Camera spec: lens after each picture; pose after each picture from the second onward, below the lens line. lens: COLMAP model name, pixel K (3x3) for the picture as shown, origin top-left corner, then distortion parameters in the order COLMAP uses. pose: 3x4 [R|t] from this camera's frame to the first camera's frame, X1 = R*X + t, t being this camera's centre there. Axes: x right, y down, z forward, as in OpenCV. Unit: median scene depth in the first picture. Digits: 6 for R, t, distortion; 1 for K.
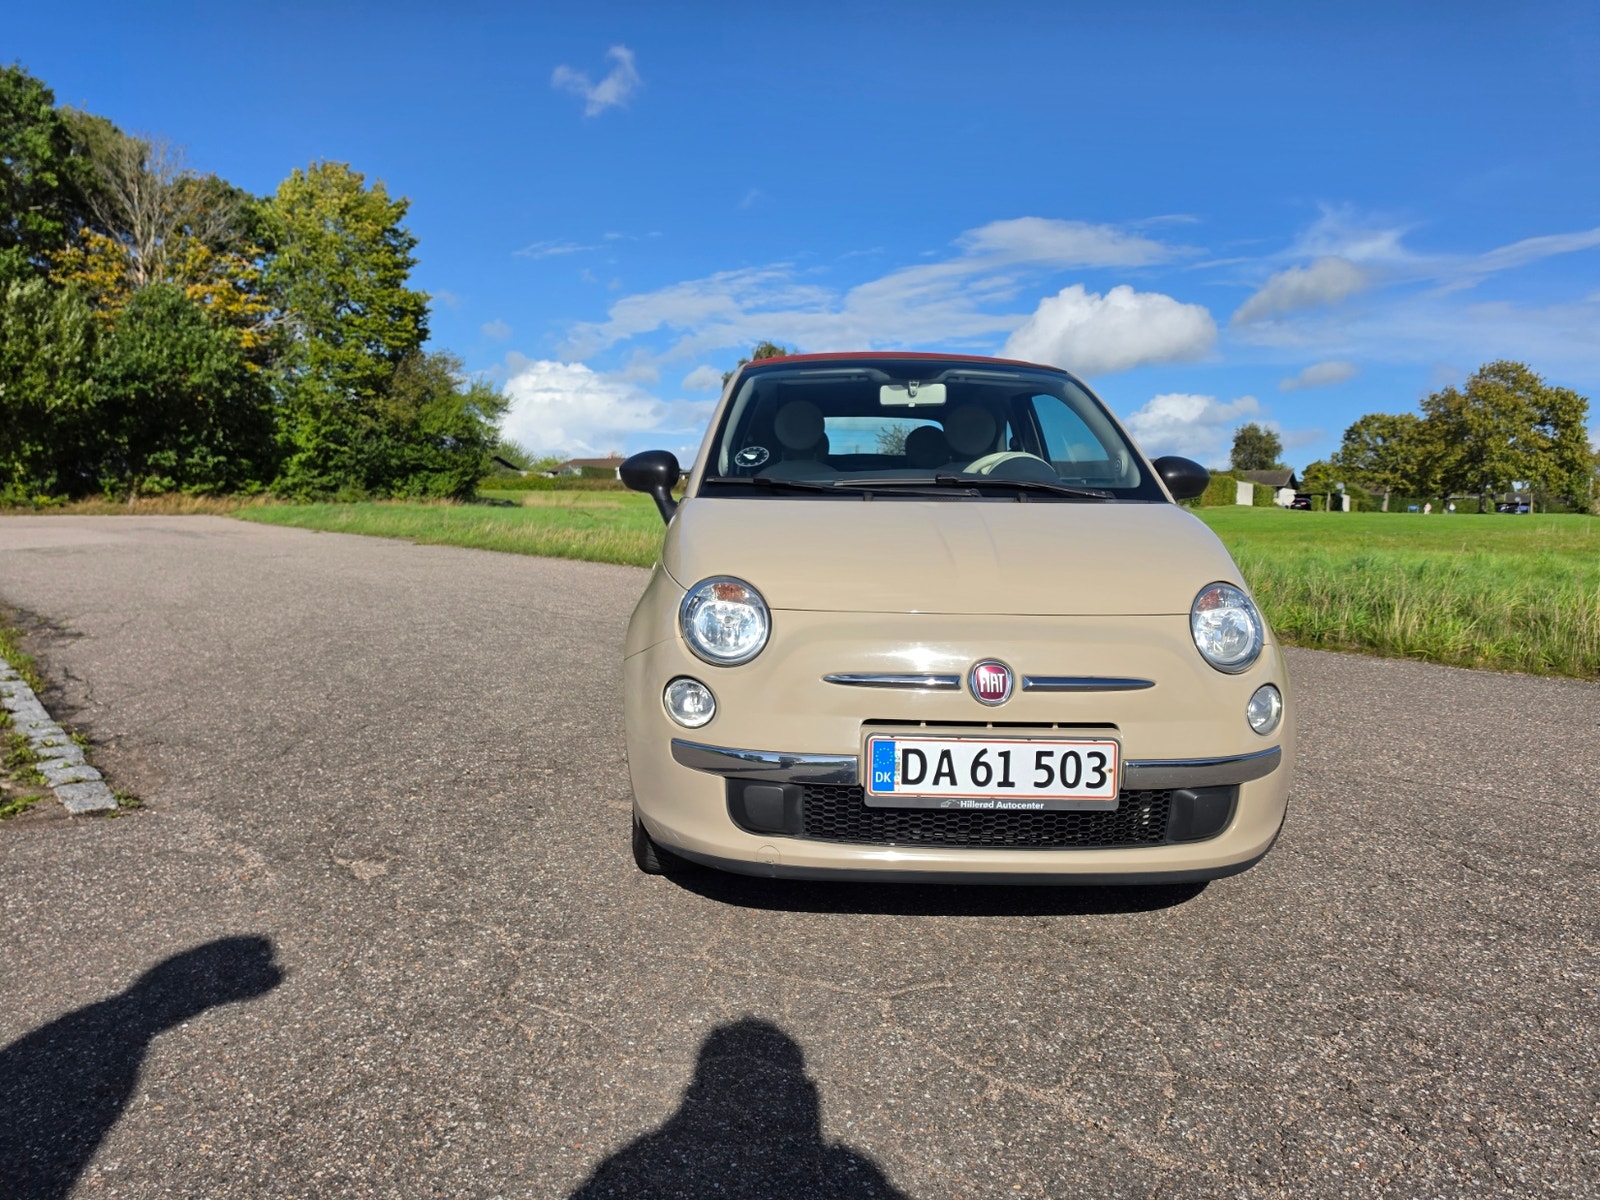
lens RADIAL K [[1141.2, 0, 800.8], [0, 1141.2, 590.9], [0, 0, 1]] dist [0.040755, -0.029701]
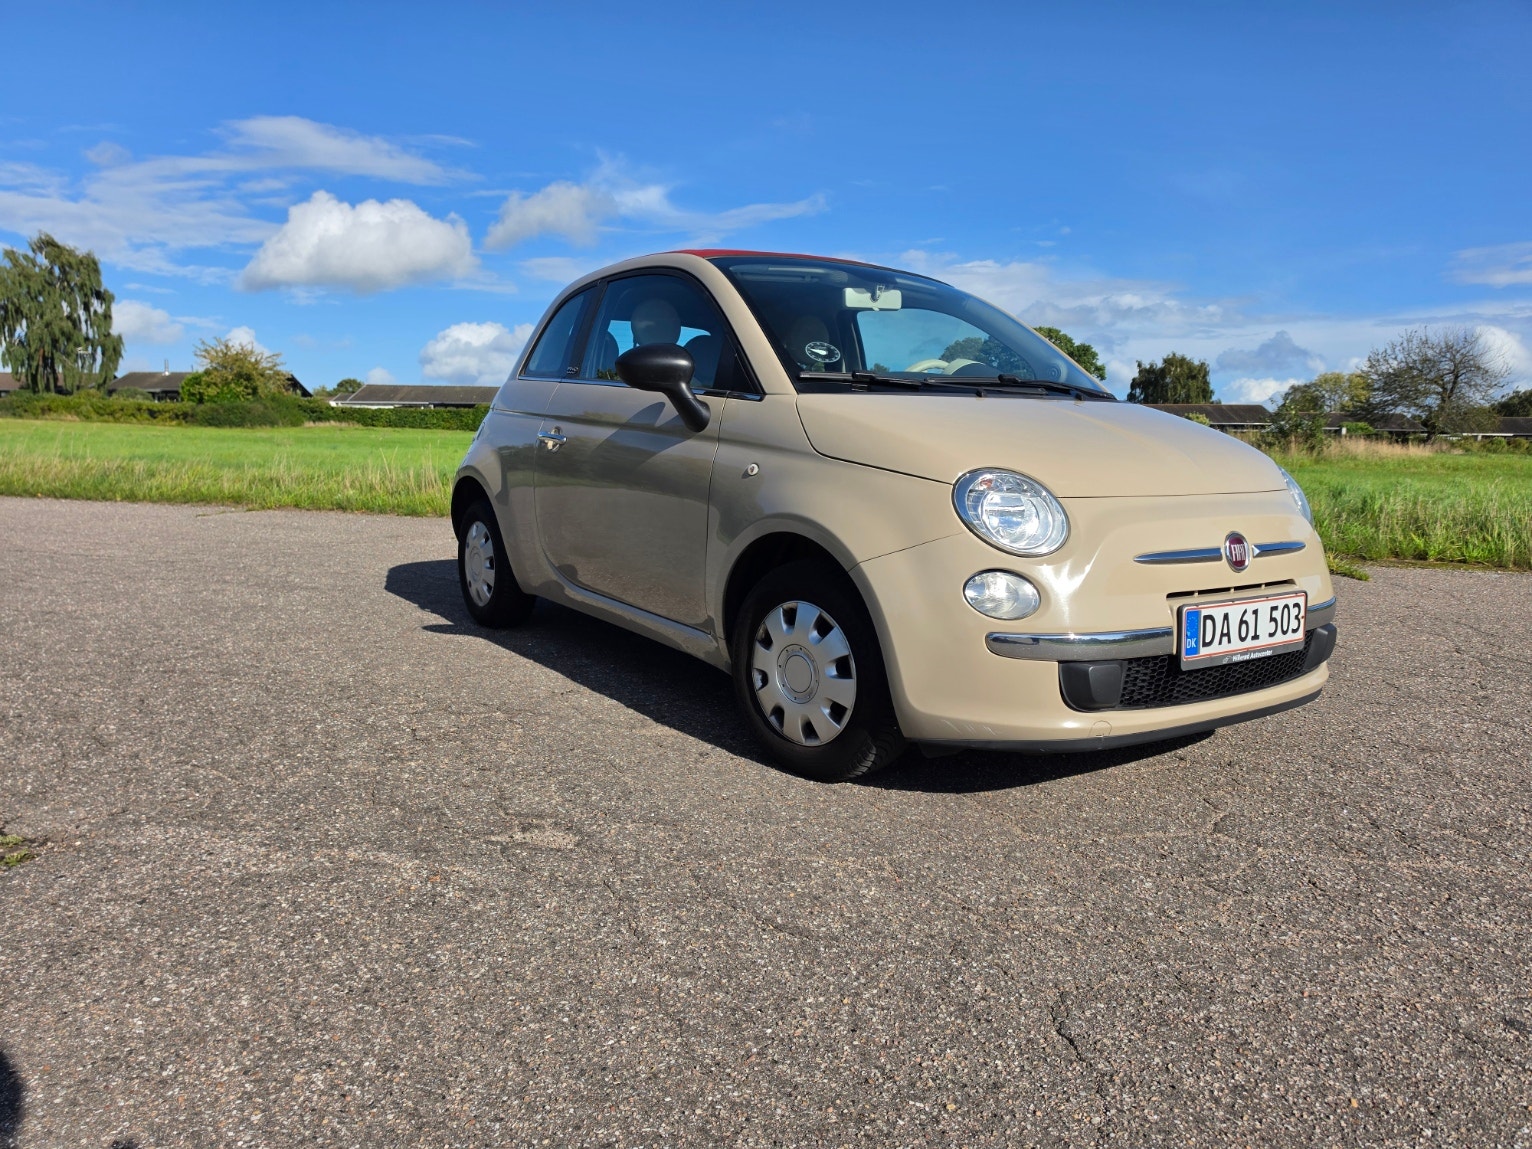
lens RADIAL K [[1092.7, 0, 775.8], [0, 1092.7, 586.7], [0, 0, 1]] dist [0.040755, -0.029701]
pose [[0.821956, -0.080358, 0.563854, -0.859560], [0.040268, 0.995719, 0.083204, 0.002554], [-0.568126, -0.045685, 0.821672, 0.348128]]
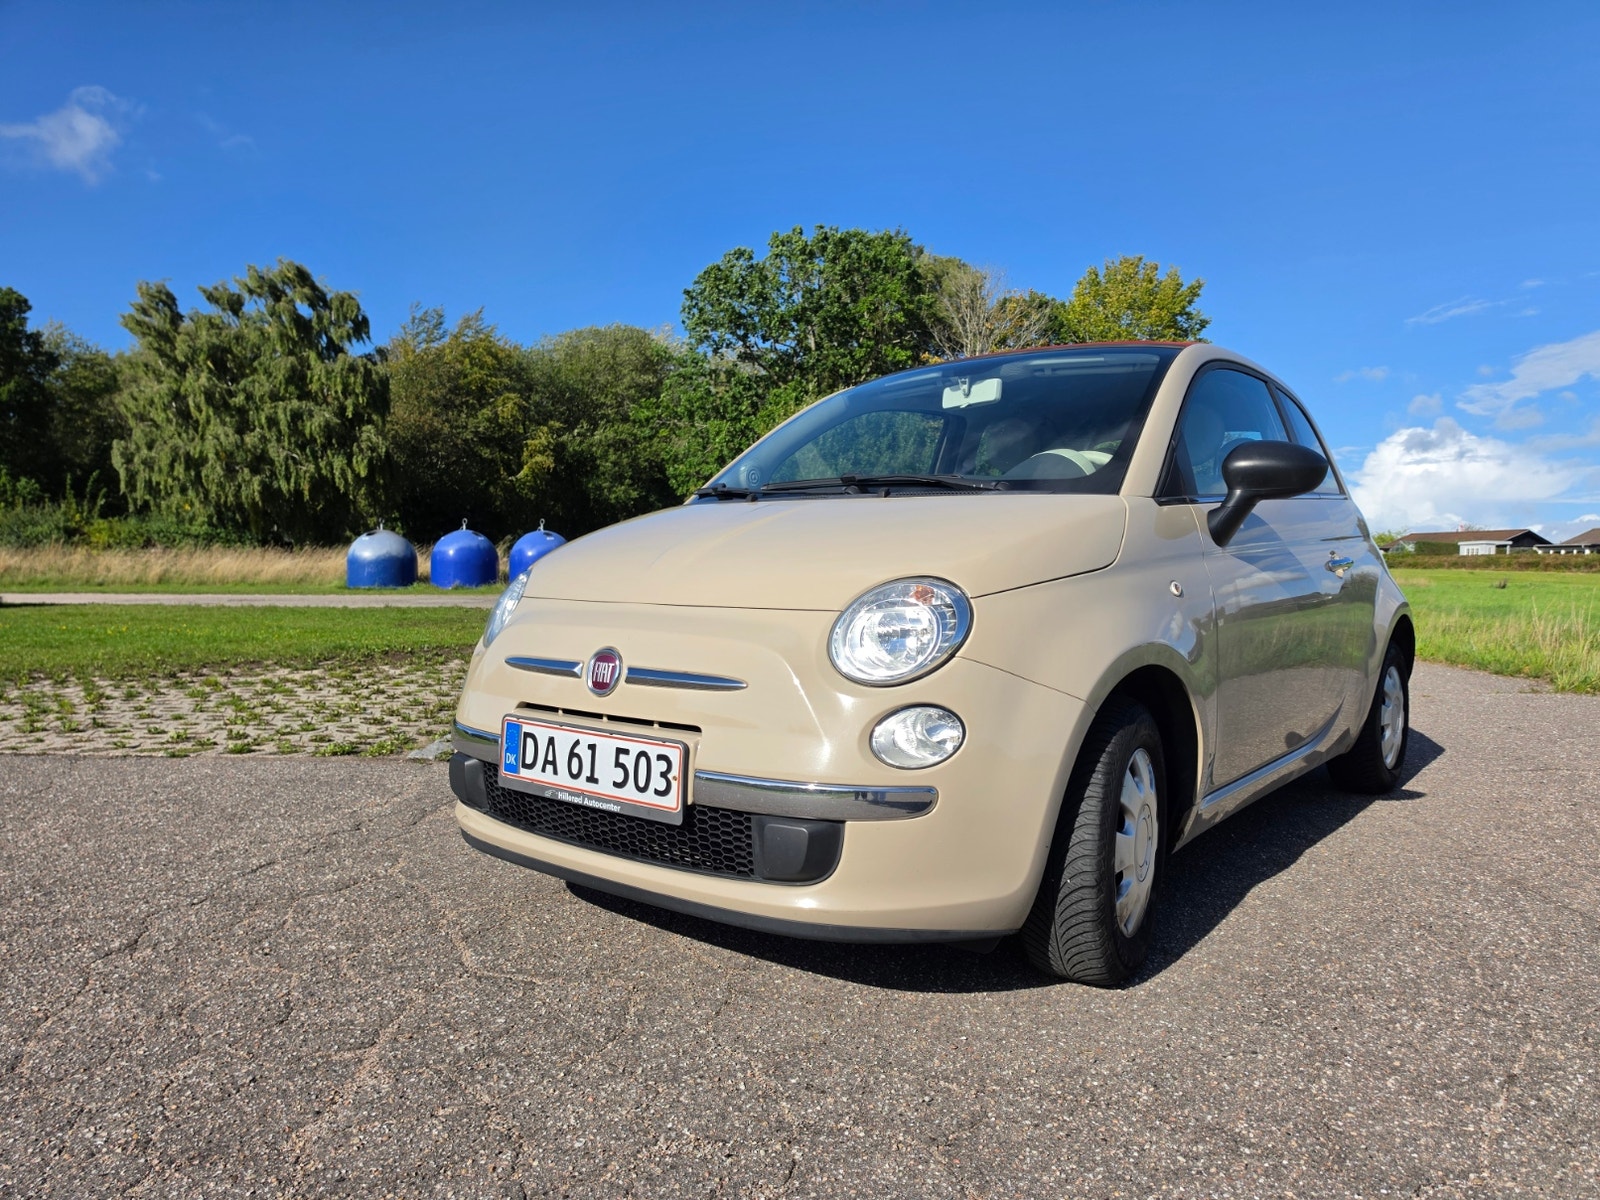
lens RADIAL K [[1141.2, 0, 800.4], [0, 1141.2, 603.2], [0, 0, 1]] dist [0.040755, -0.029701]
pose [[0.761293, 0.014682, -0.648241, 0.910813], [-0.054096, 0.997696, -0.040933, 0.053493], [0.646147, 0.066230, 0.760334, 0.385986]]
